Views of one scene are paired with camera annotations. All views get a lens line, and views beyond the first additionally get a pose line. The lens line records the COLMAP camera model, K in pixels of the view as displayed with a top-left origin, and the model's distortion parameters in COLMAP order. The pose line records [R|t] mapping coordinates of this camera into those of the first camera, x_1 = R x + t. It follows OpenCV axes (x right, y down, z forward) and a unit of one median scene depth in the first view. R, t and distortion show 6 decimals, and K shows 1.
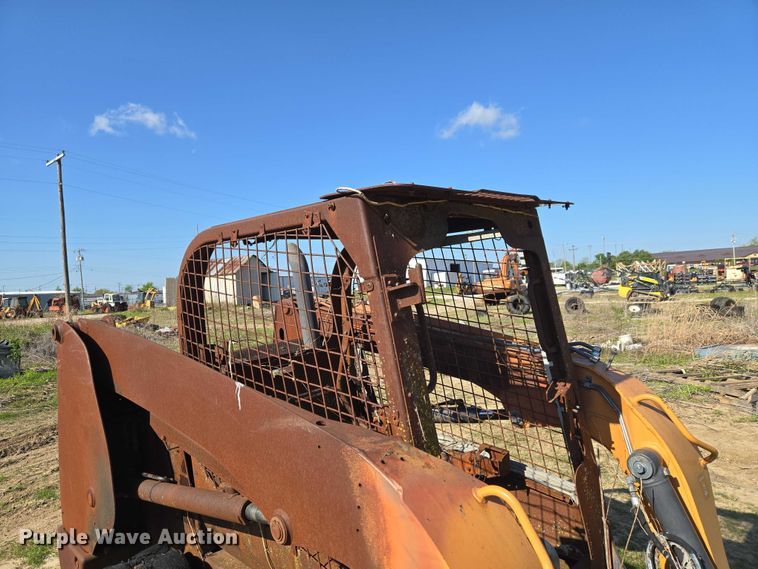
lens RADIAL K [[510.8, 0, 375.8], [0, 510.8, 284.8], [0, 0, 1]] dist [0.070075, -0.063484]
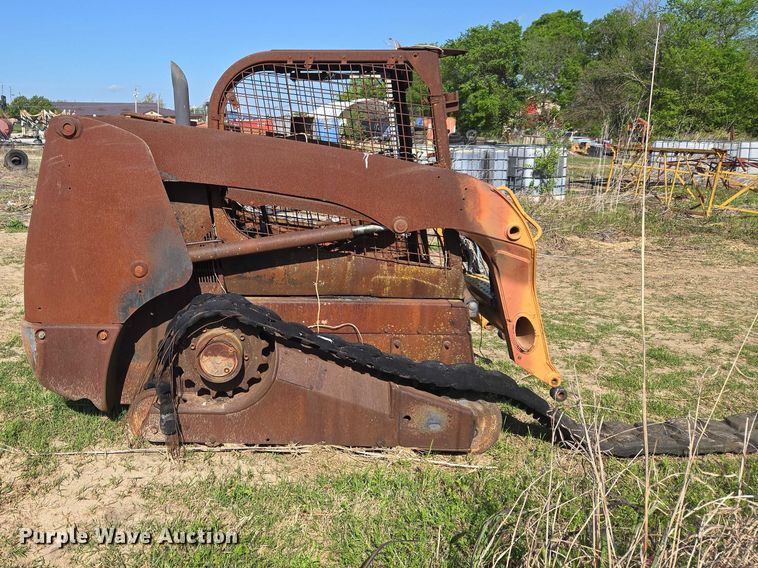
lens RADIAL K [[697.8, 0, 236.1], [0, 697.8, 231.2], [0, 0, 1]] dist [0.059006, 0.000000]
pose [[0.720551, -0.050532, 0.691558, -1.640694], [-0.040409, 0.992586, 0.114631, 0.148979], [-0.692223, -0.110543, 0.713167, -0.290356]]
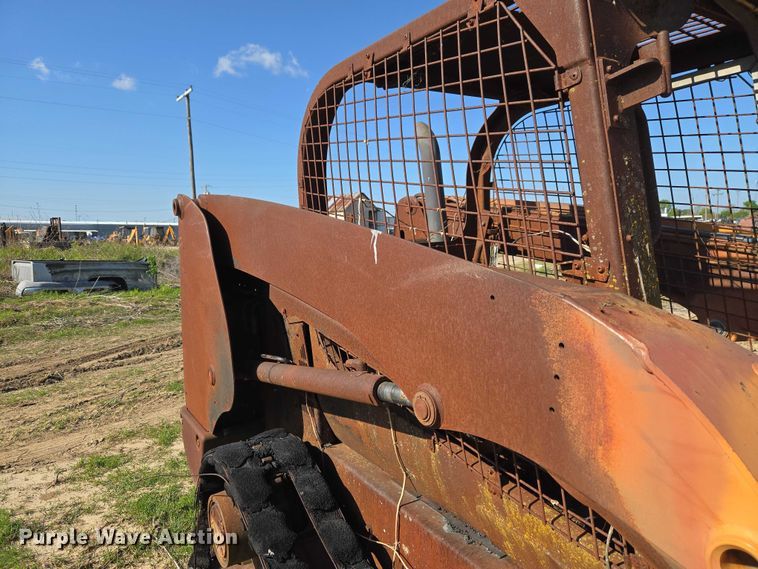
lens RADIAL K [[510.8, 0, 372.6], [0, 510.8, 286.0], [0, 0, 1]] dist [0.070075, -0.063484]
pose [[0.977645, 0.055607, -0.202776, -0.079920], [-0.032430, 0.992734, 0.115878, 0.137689], [0.207746, -0.106711, 0.972345, 0.170835]]
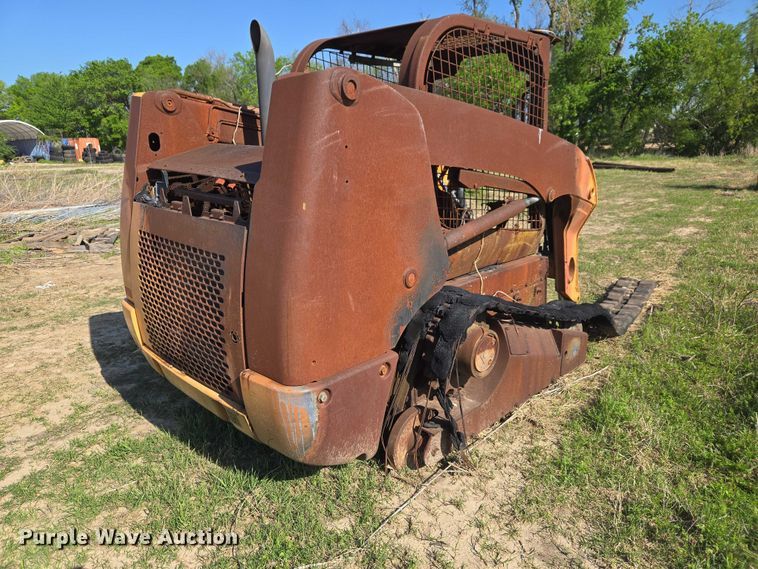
lens RADIAL K [[512.3, 0, 379.7], [0, 512.3, 286.3], [0, 0, 1]] dist [0.051460, -0.038918]
pose [[-0.007670, -0.218962, 0.975703, -1.630231], [0.017626, 0.975551, 0.219066, 0.241963], [-0.999815, 0.018878, -0.003623, 1.183326]]
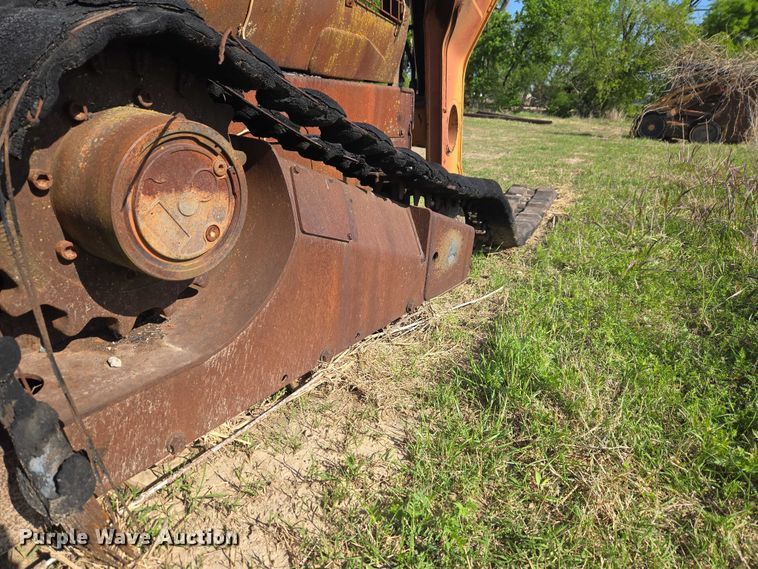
lens RADIAL K [[512.3, 0, 381.8], [0, 512.3, 292.7], [0, 0, 1]] dist [0.051460, -0.038918]
pose [[-0.215535, -0.317212, 0.923537, -0.900968], [-0.055695, 0.948220, 0.312692, 0.599236], [-0.974907, 0.015960, -0.222042, 0.880886]]
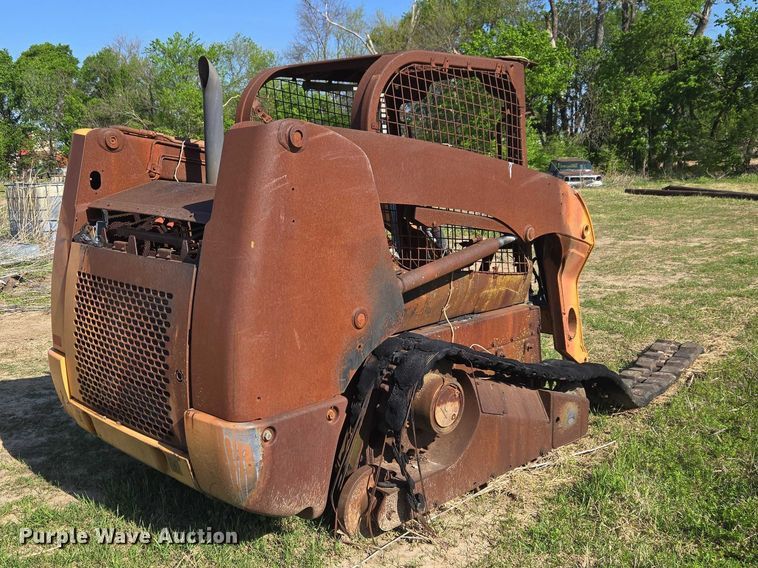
lens RADIAL K [[772.4, 0, 322.0], [0, 772.4, 269.6], [0, 0, 1]] dist [0.050939, 0.000000]
pose [[0.037395, -0.091170, 0.995133, -2.107391], [0.022193, 0.995660, 0.090384, 0.221196], [-0.999054, 0.018705, 0.039256, 1.129697]]
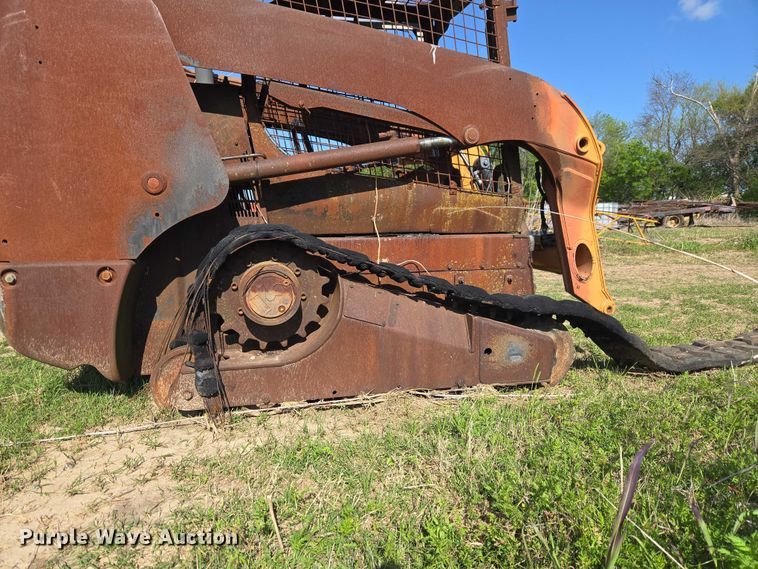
lens RADIAL K [[510.8, 0, 378.4], [0, 510.8, 290.7], [0, 0, 1]] dist [0.070075, -0.063484]
pose [[0.518940, -0.083445, 0.850728, -1.232372], [-0.018654, 0.993881, 0.108865, 0.541442], [-0.854607, -0.072364, 0.514208, 0.244345]]
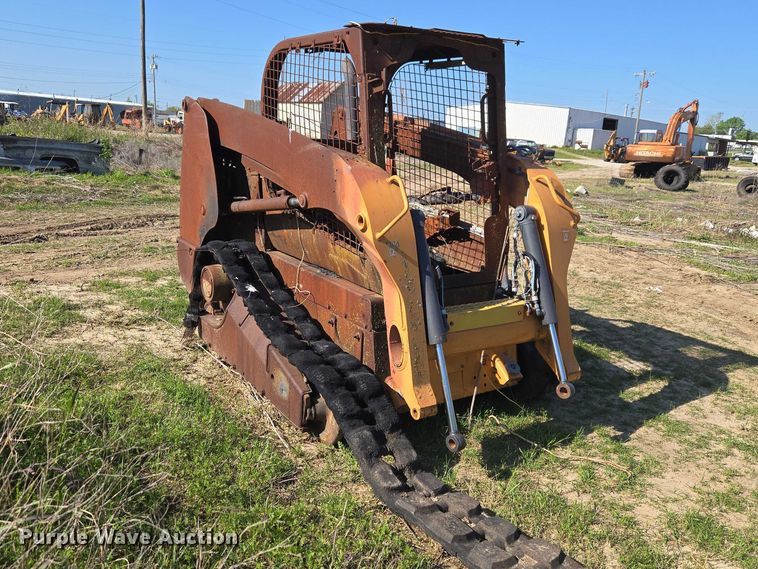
lens RADIAL K [[648.2, 0, 343.6], [0, 648.2, 266.5], [0, 0, 1]] dist [0.067662, -0.045878]
pose [[0.966628, 0.152973, -0.205496, 0.354289], [-0.107838, 0.970586, 0.215254, 0.109172], [0.232380, -0.185911, 0.954692, -0.958912]]
